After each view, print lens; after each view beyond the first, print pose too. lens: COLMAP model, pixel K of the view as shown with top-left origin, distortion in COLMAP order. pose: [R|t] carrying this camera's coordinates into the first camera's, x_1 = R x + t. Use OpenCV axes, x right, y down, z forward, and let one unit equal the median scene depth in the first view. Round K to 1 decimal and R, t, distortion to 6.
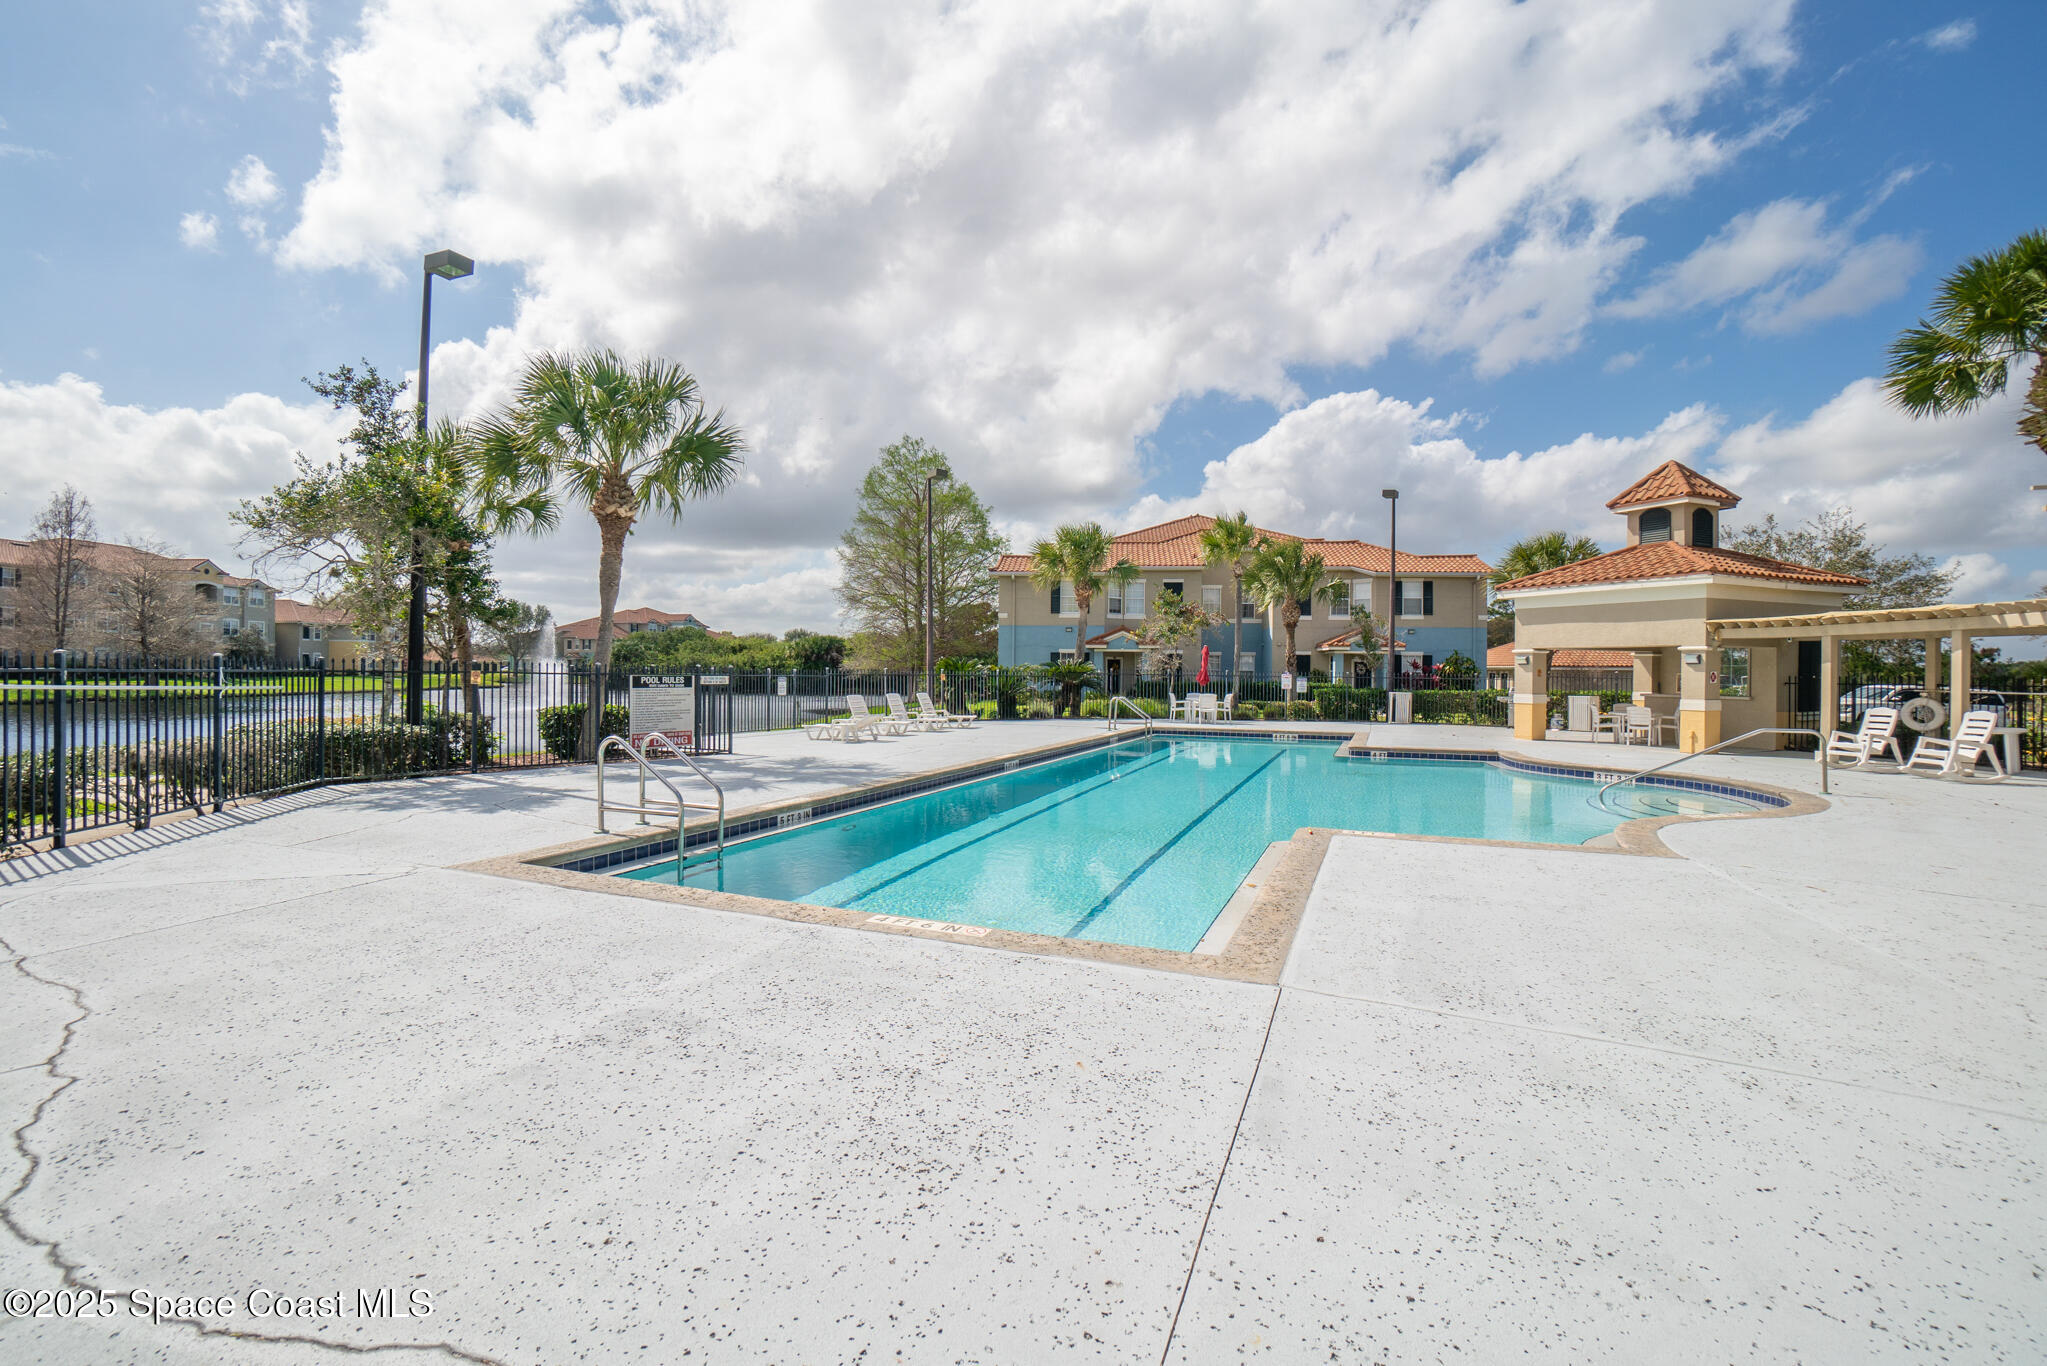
lens RADIAL K [[942.4, 0, 1023.5], [0, 942.4, 683.0], [0, 0, 1]] dist [-0.000258, -0.000036]
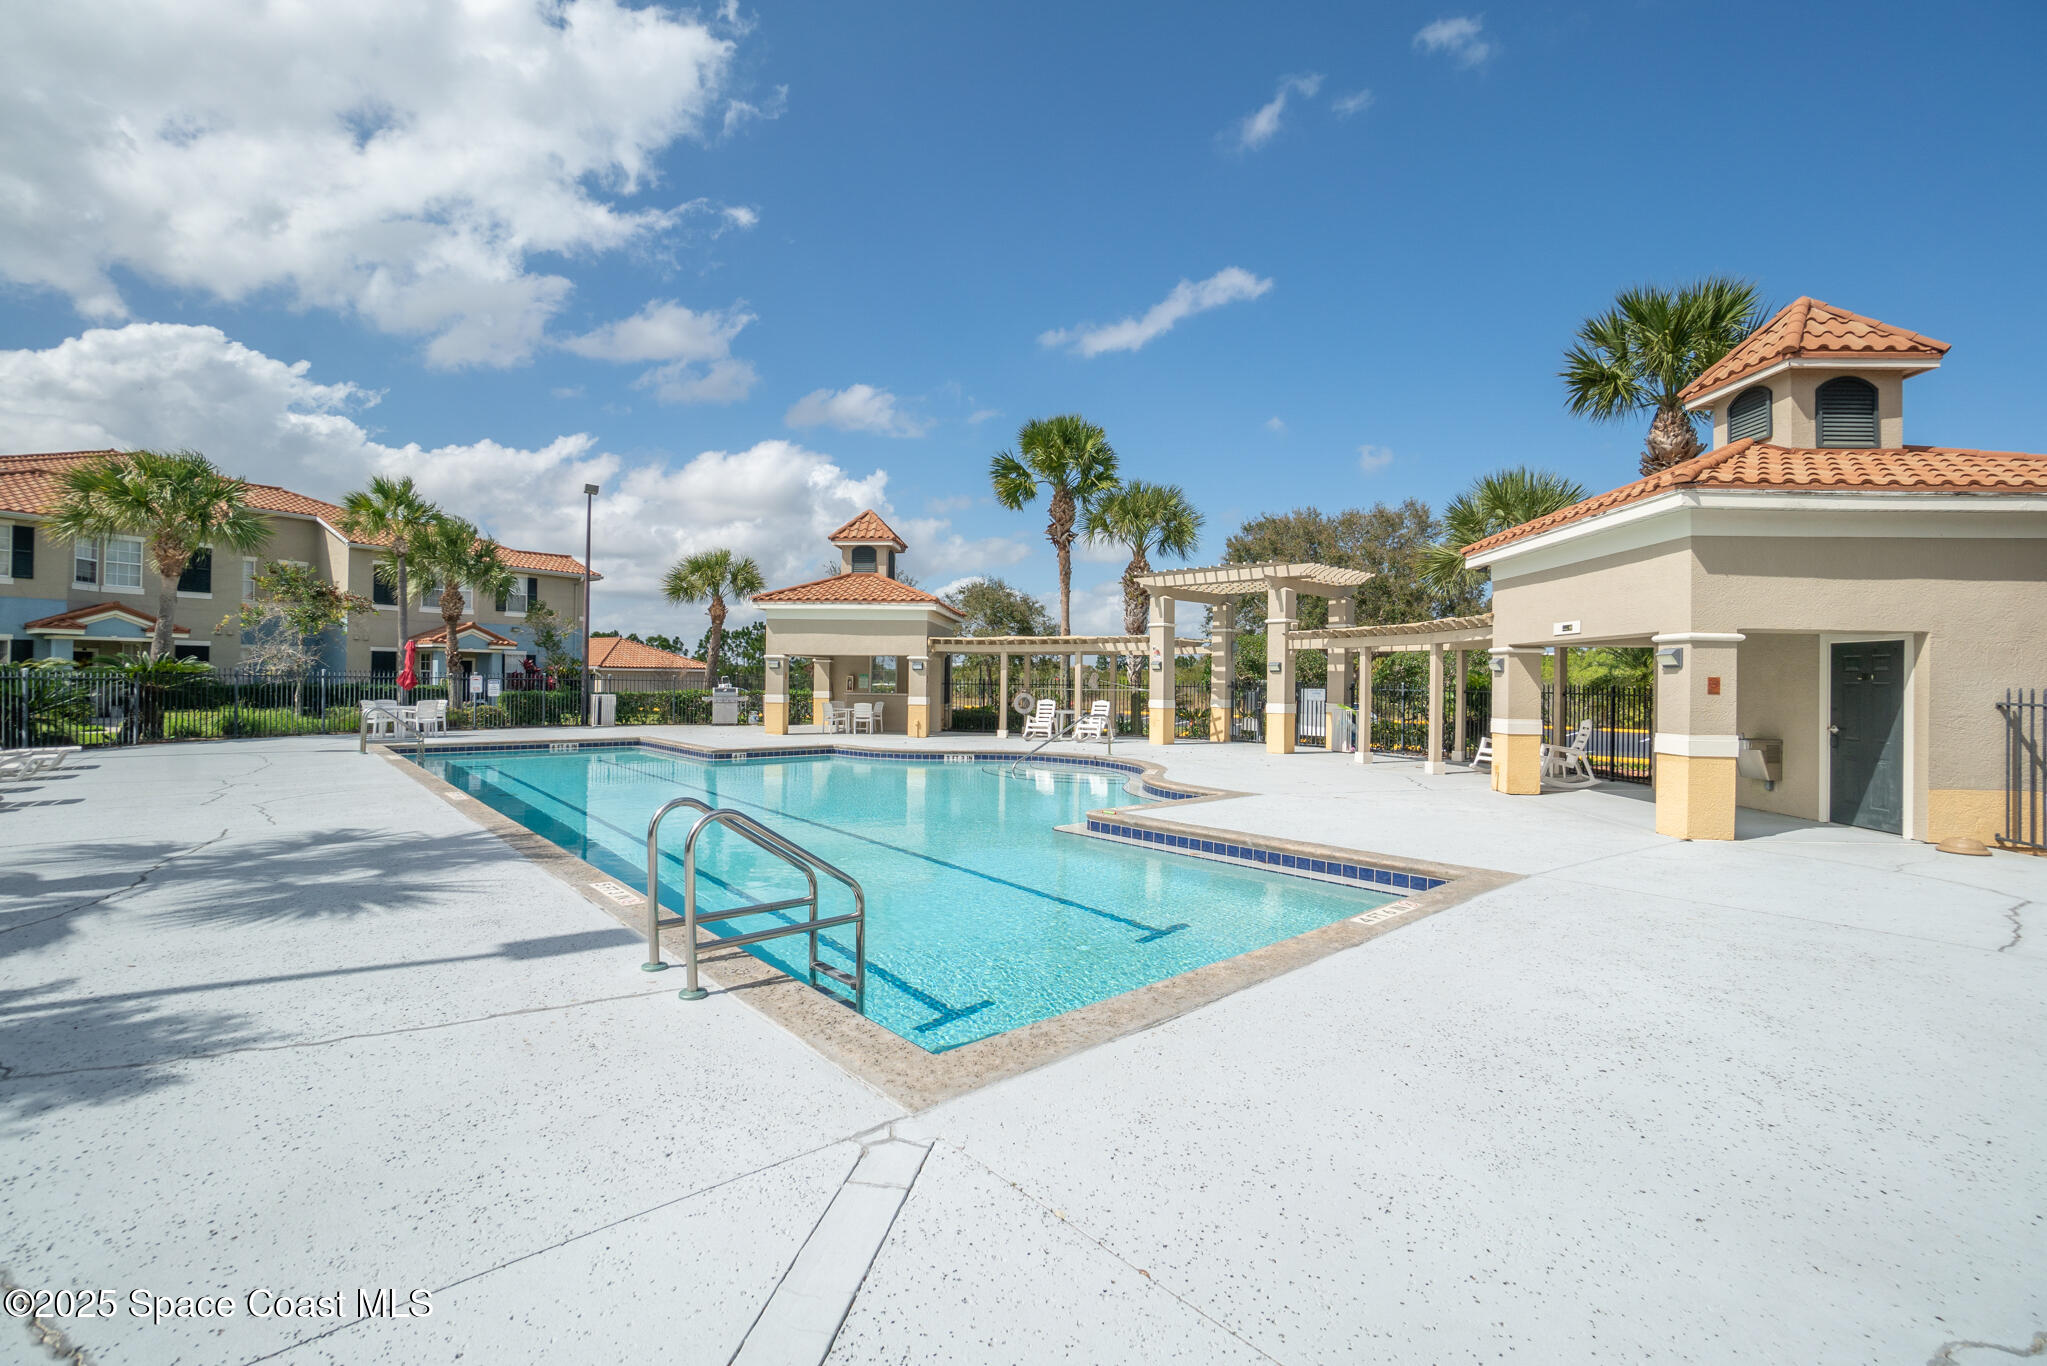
lens RADIAL K [[912.4, 0, 967.8], [0, 912.4, 683.9], [0, 0, 1]] dist [-0.000464, -0.000113]
pose [[0.488619, -0.010250, 0.872437, -0.196594], [0.004308, 0.999947, 0.009335, -0.006303], [-0.872487, -0.000803, 0.488638, 0.164789]]
